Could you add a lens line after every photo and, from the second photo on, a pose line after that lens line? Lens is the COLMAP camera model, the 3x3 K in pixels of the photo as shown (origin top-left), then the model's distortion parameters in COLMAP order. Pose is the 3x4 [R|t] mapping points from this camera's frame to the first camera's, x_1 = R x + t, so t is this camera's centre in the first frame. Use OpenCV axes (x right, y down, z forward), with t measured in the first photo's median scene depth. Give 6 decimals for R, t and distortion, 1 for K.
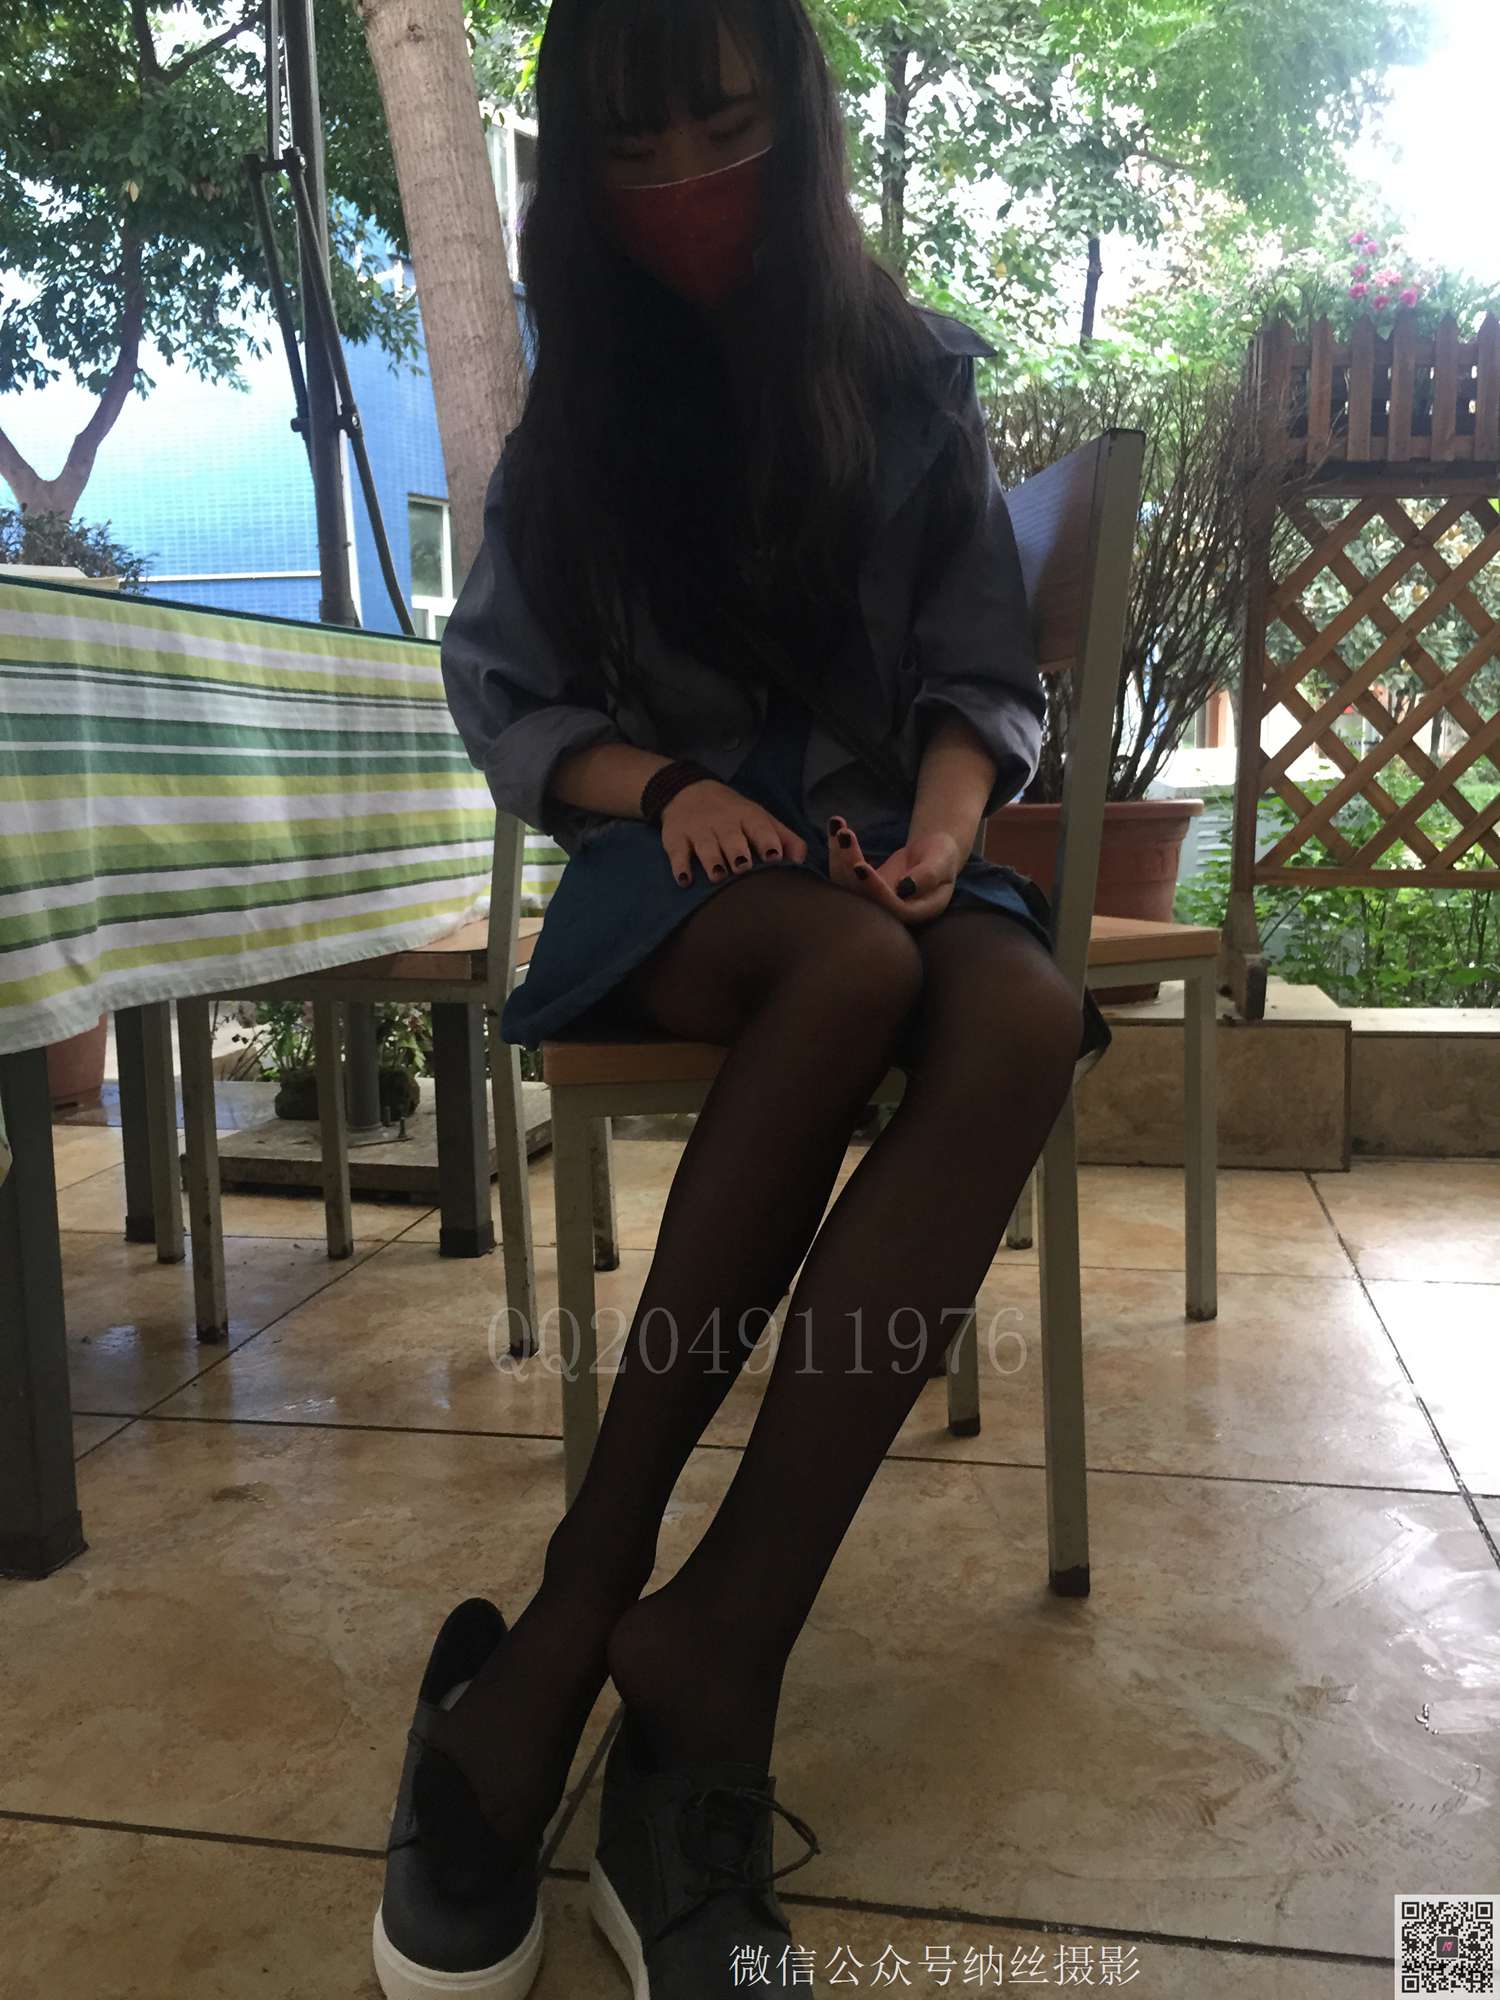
lens RADIAL K [[1716.1, 0, 764.5], [0, 1716.1, 1009.8], [0, 0, 1]] dist [0.068986, -0.094893]
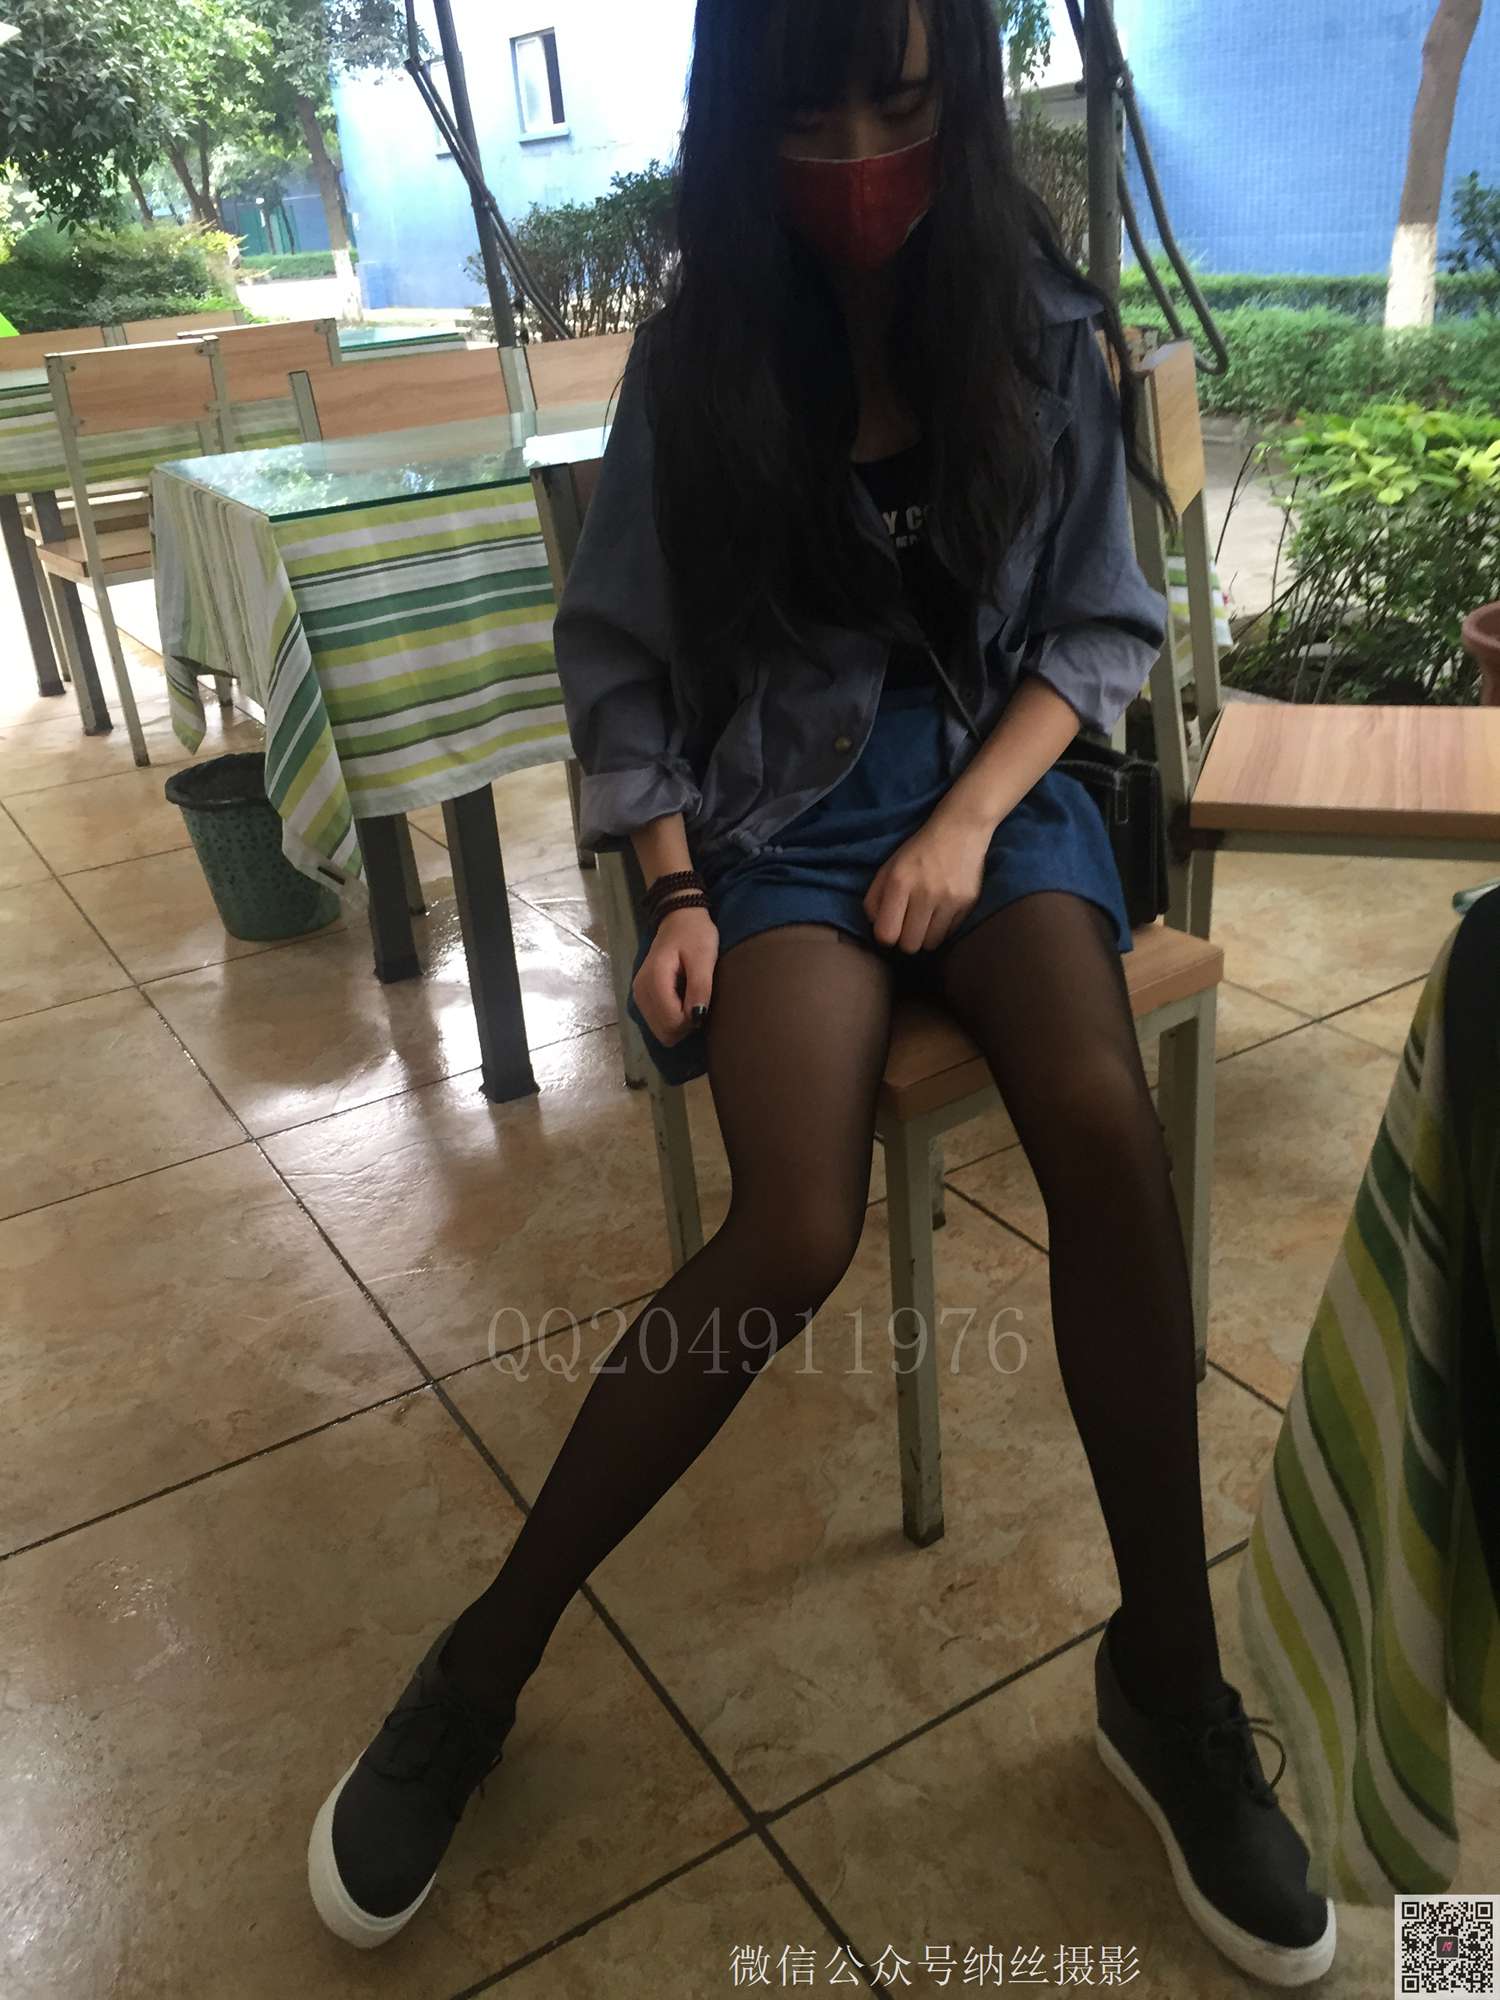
lens RADIAL K [[1716.1, 0, 767.6], [0, 1716.1, 1010.0], [0, 0, 1]] dist [0.068986, -0.094893]
pose [[0.675152, 0.286511, -0.679765, 0.438030], [-0.036693, 0.933396, 0.356968, -0.180352], [0.736765, -0.216066, 0.640697, 0.085730]]
